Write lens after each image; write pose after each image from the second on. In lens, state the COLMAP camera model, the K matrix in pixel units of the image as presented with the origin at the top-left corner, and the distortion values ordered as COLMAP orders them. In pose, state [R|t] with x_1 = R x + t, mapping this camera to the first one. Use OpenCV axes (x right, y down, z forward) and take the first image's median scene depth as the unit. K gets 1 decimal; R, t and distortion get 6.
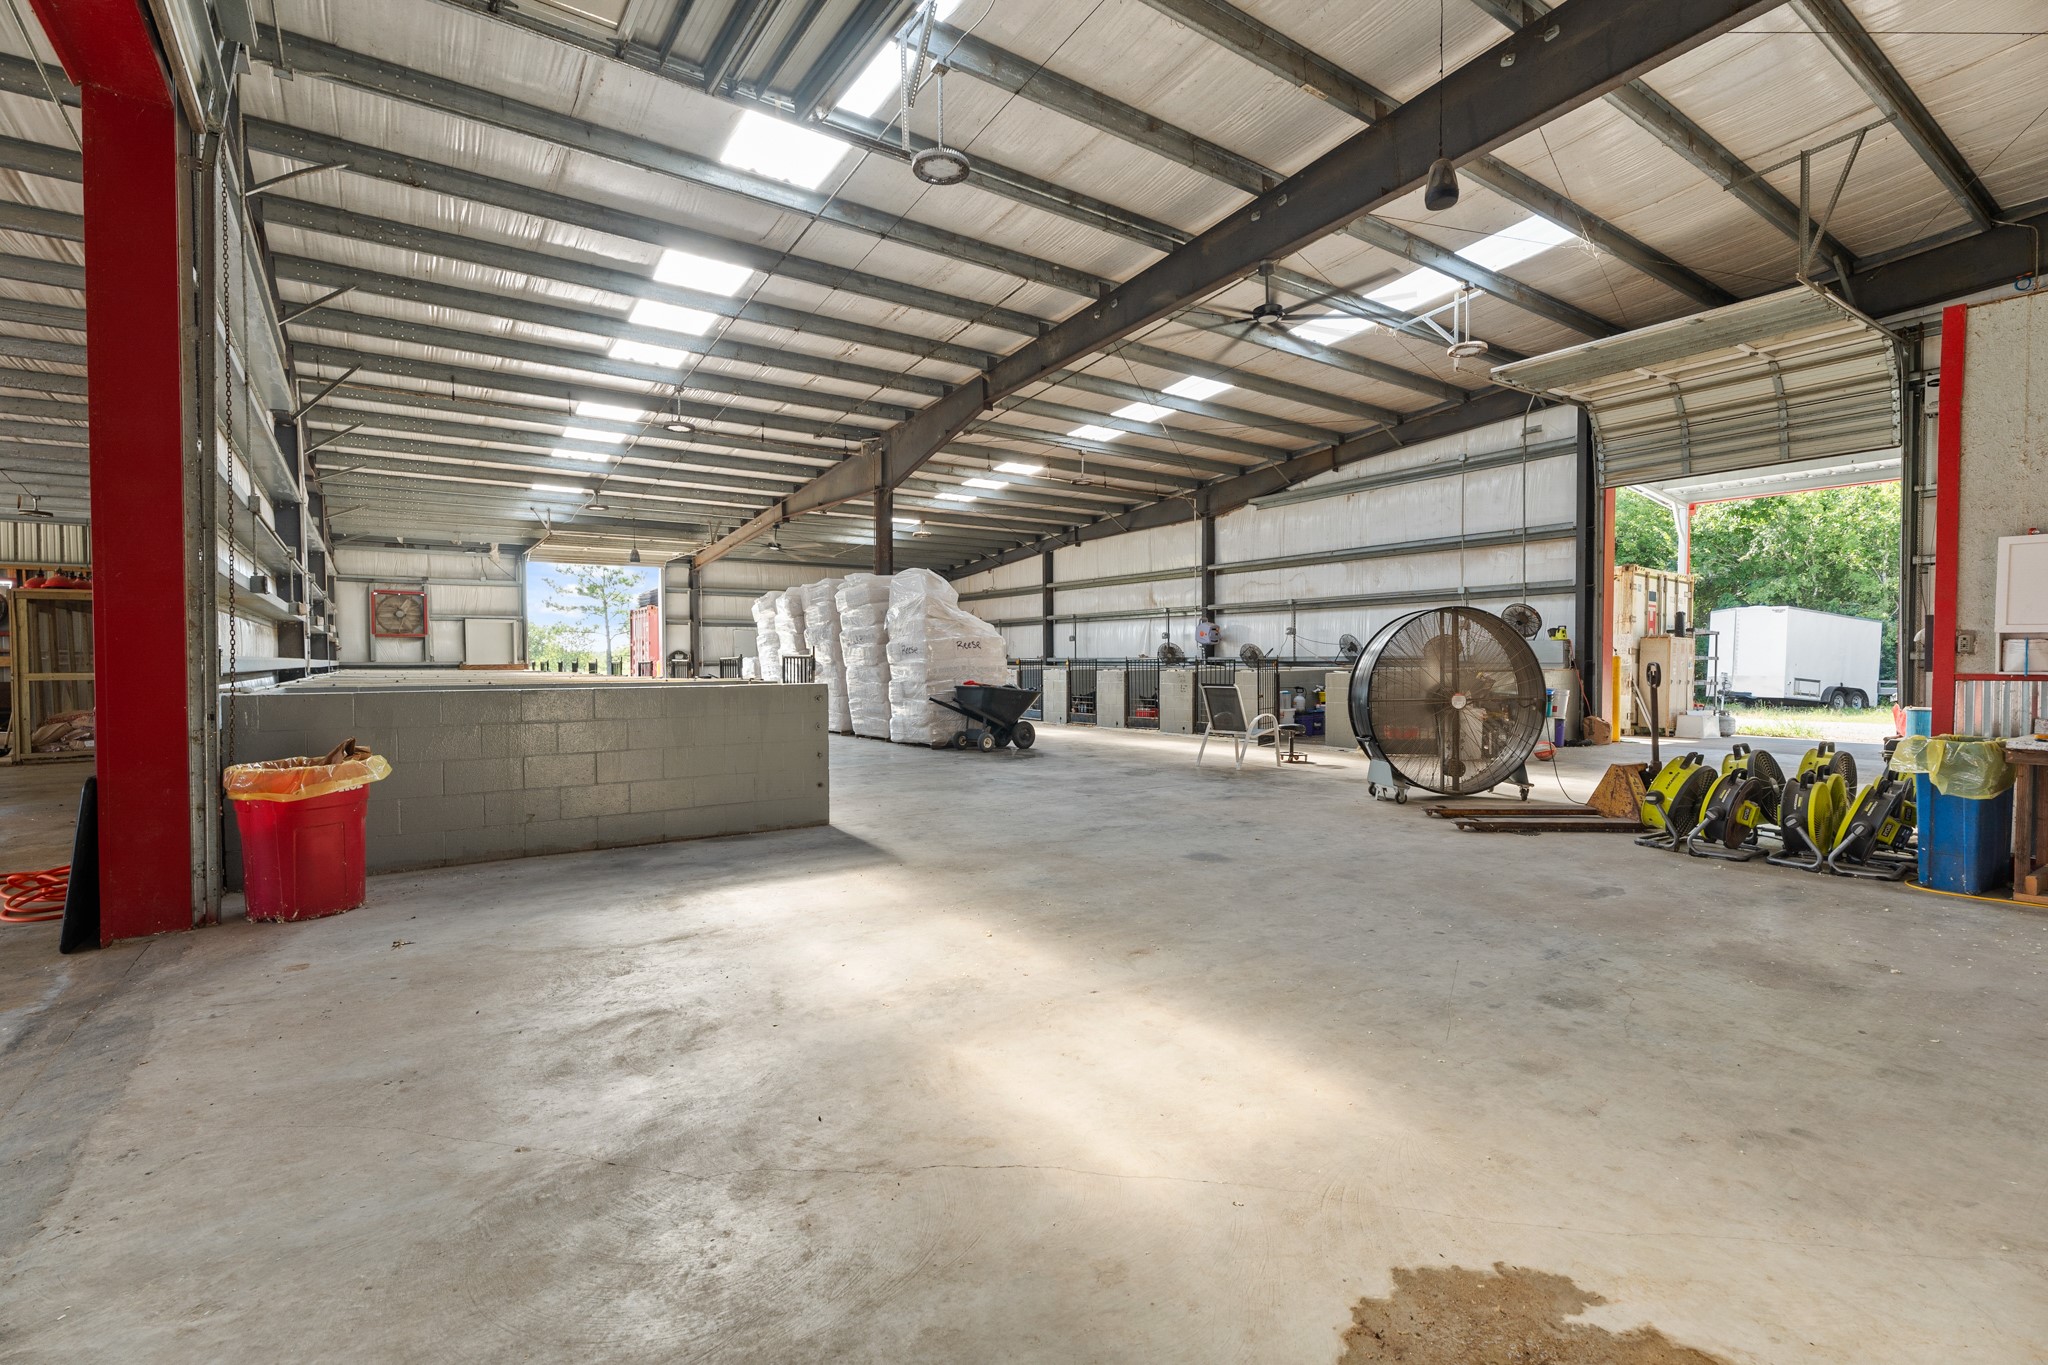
lens RADIAL K [[928.2, 0, 1024.0], [0, 928.2, 682.5], [0, 0, 1]] dist [0.010463, -0.000533]
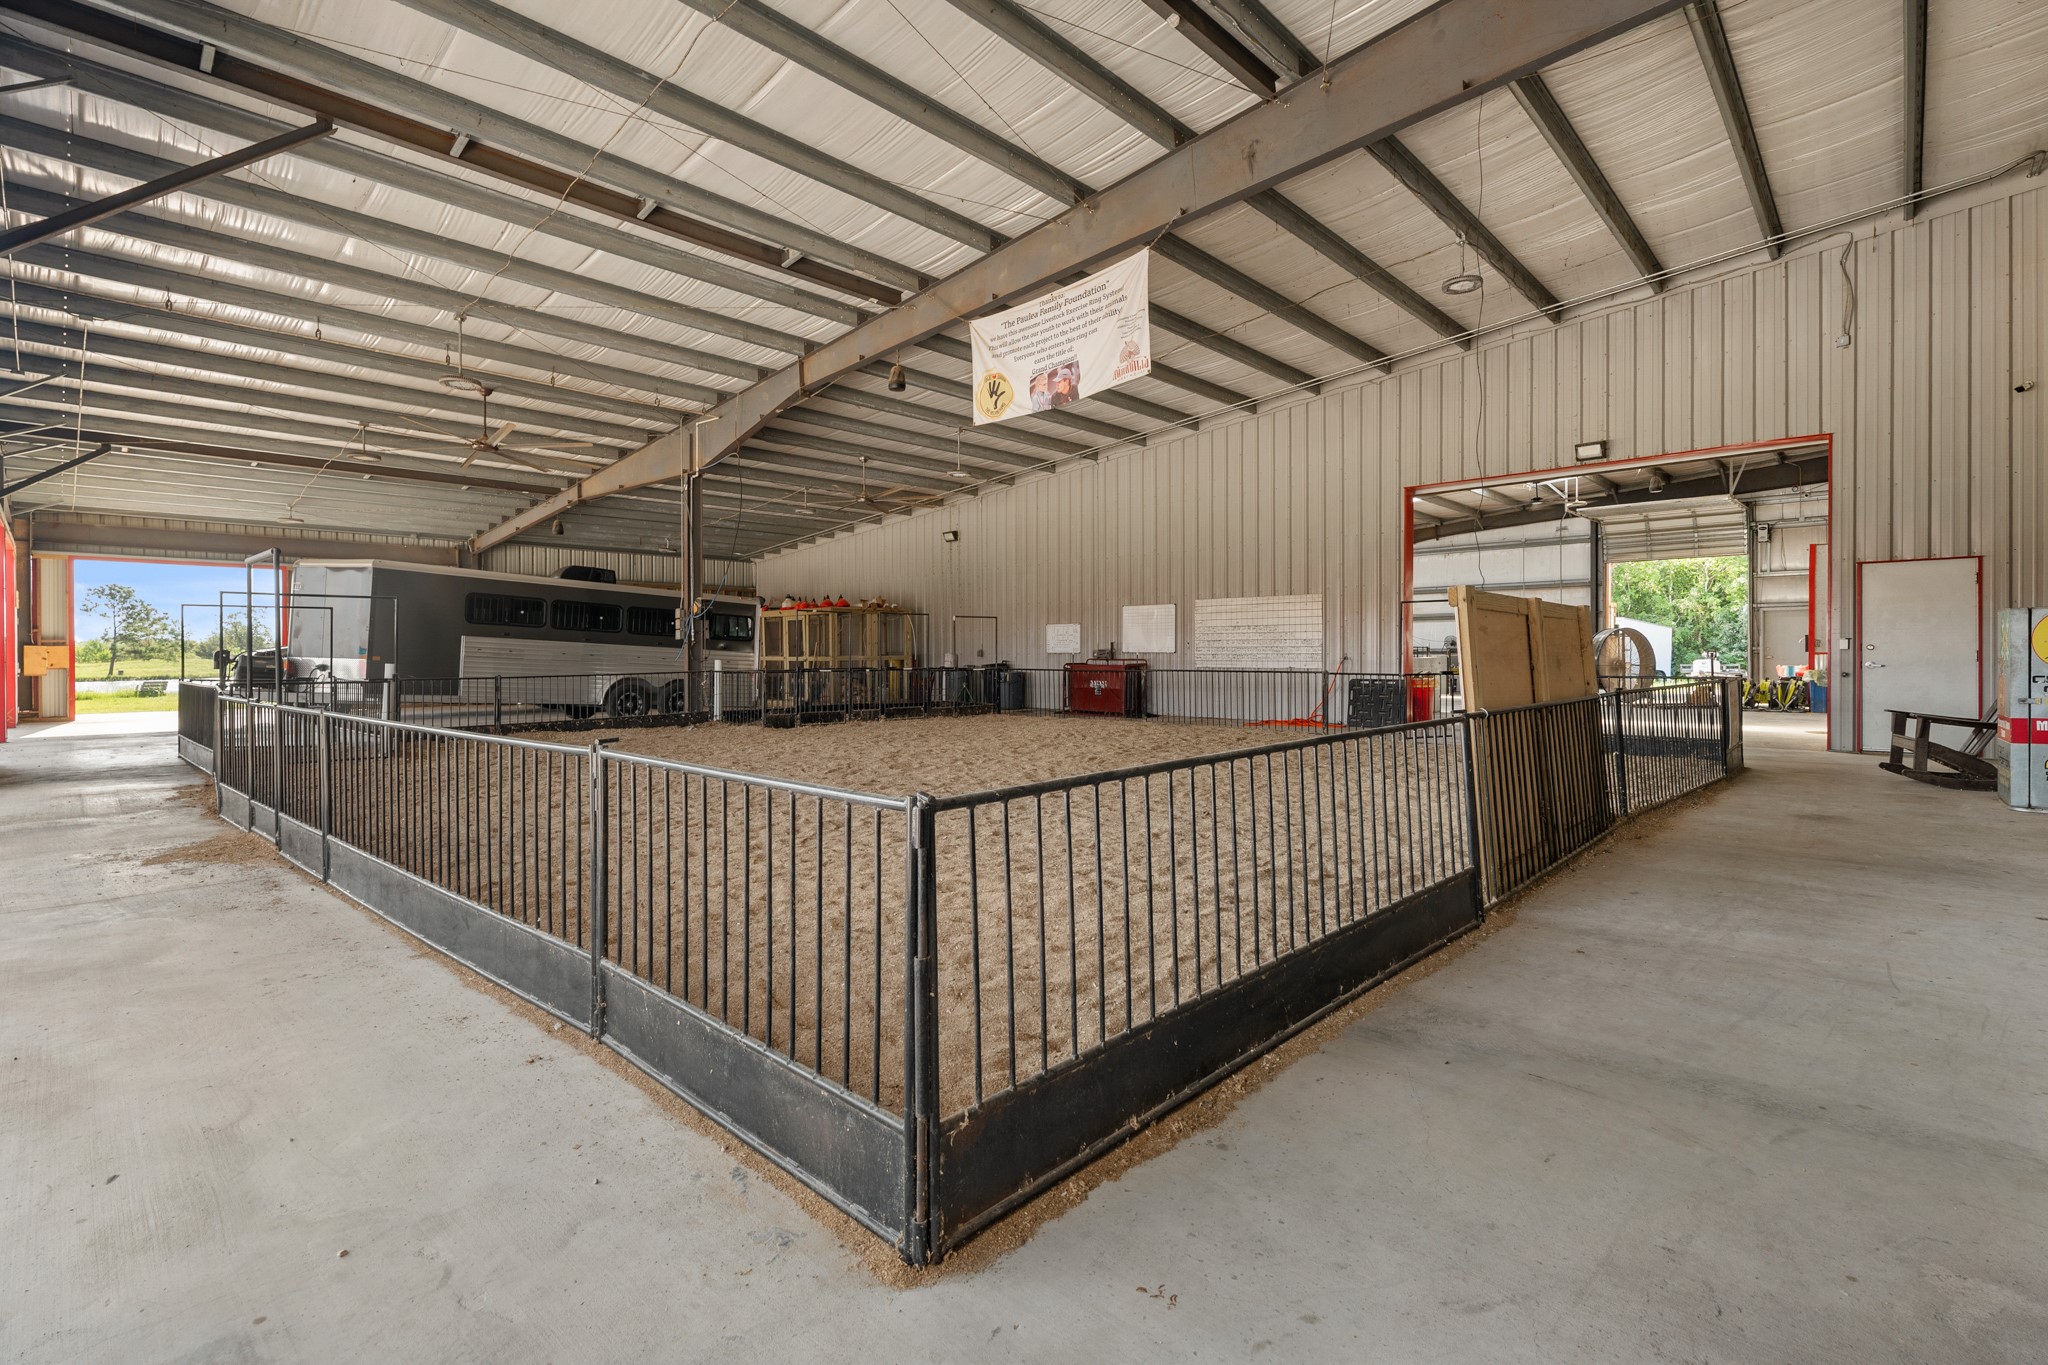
lens RADIAL K [[930.0, 0, 1027.9], [0, 930.0, 657.0], [0, 0, 1]] dist [0.010301, 0.000065]
pose [[0.980263, 0.000389, 0.197700, -0.738620], [0.003587, 0.999799, -0.019750, 0.019433], [-0.197667, 0.020070, 0.980064, -0.525388]]
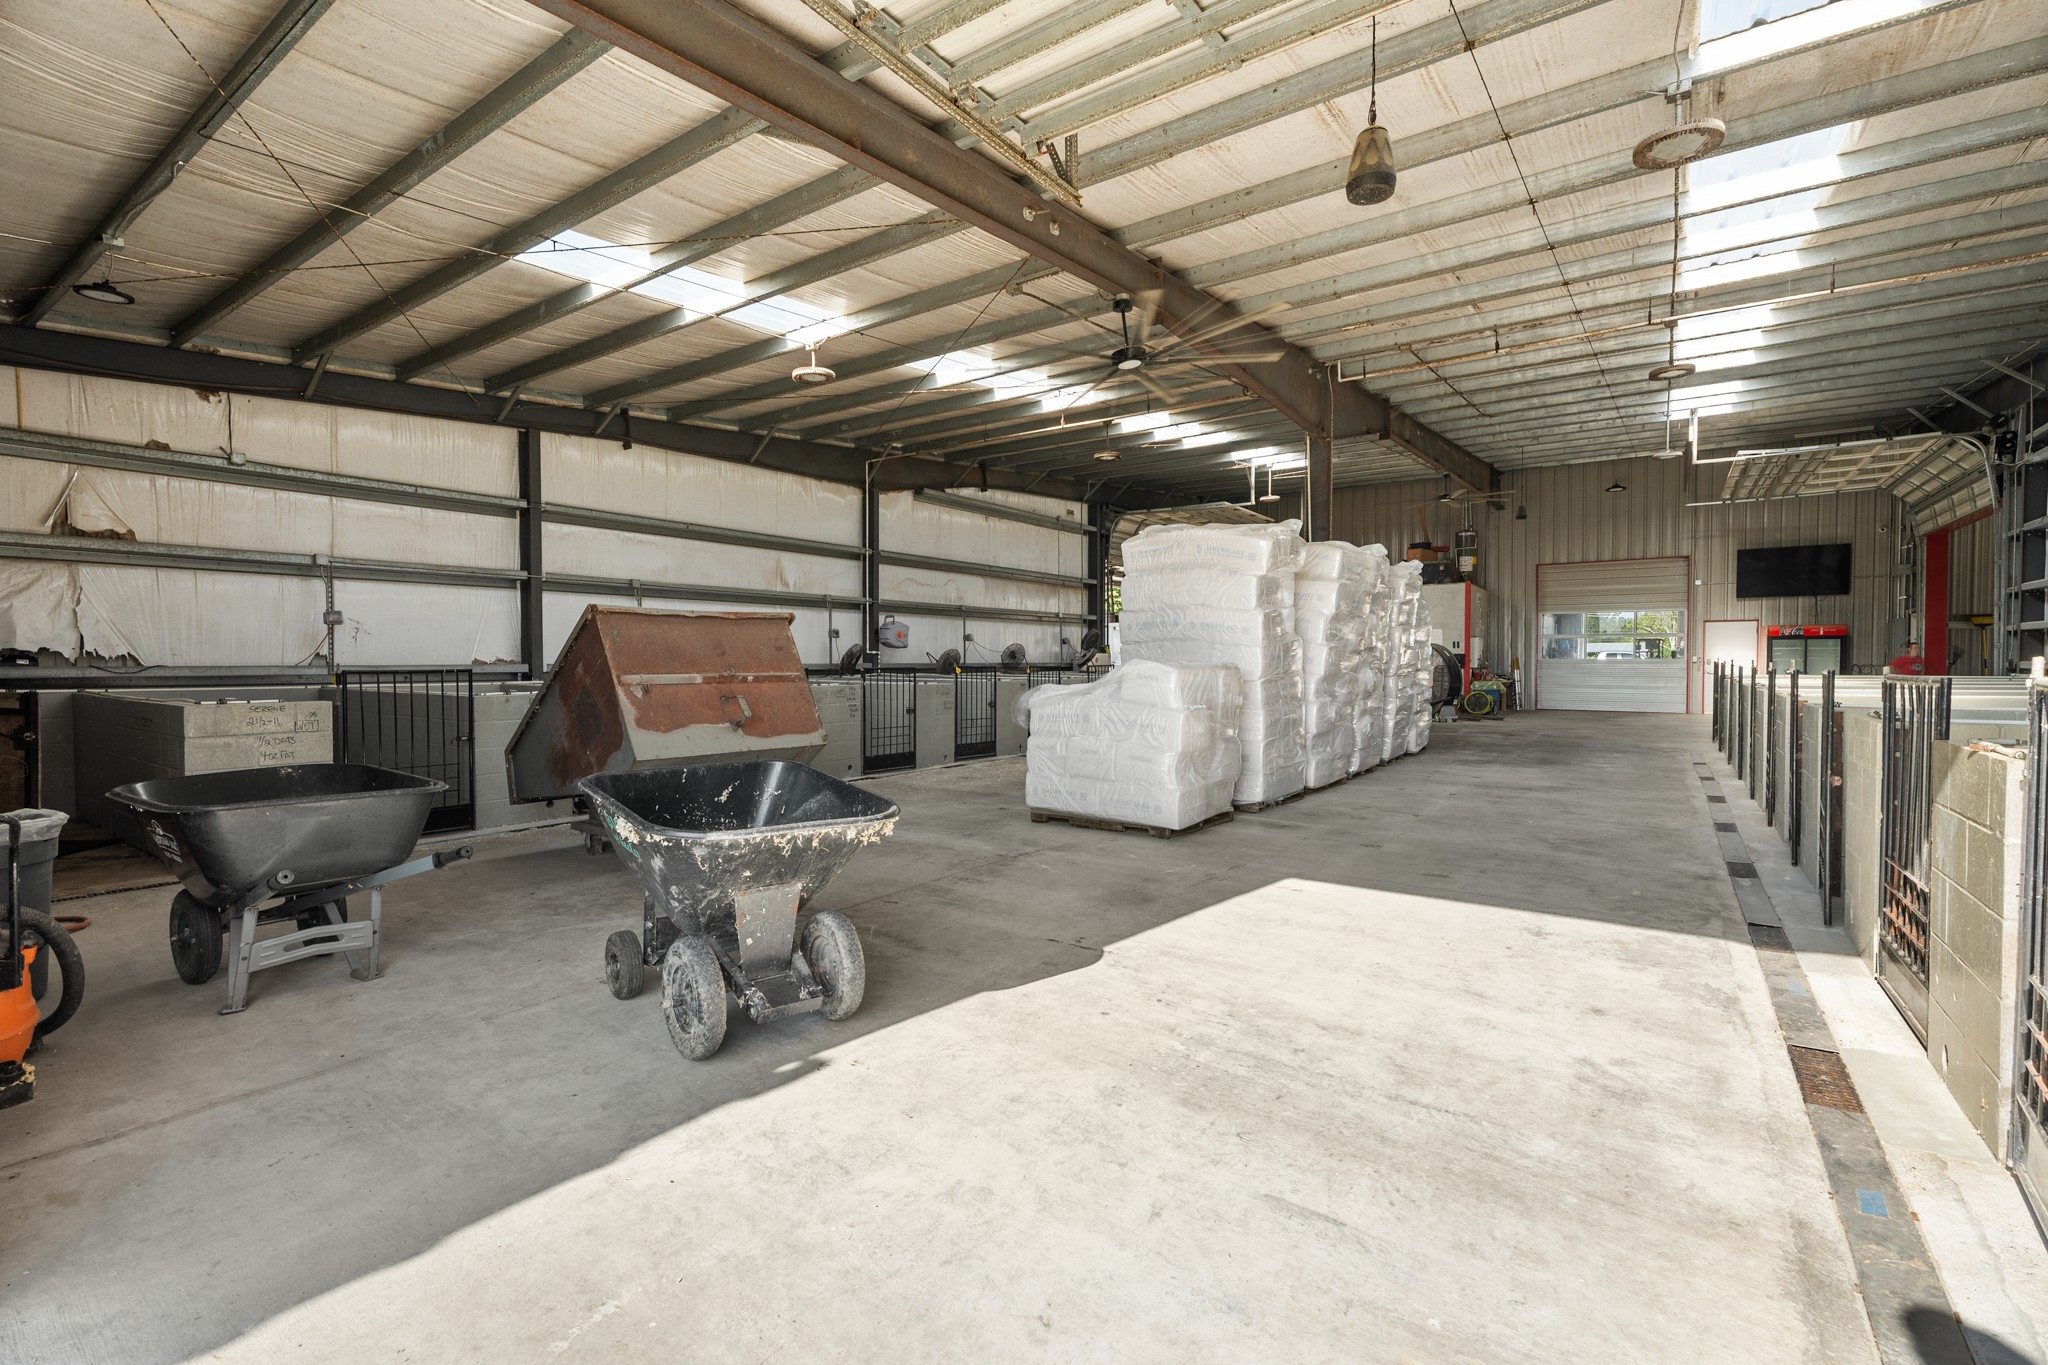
lens RADIAL K [[928.2, 0, 1024.0], [0, 928.2, 682.5], [0, 0, 1]] dist [0.010463, -0.000533]
pose [[-0.338023, -0.025985, 0.940779, -0.688654], [0.014762, 0.999349, 0.032907, -0.040250], [-0.941022, 0.025011, -0.337419, 1.310474]]
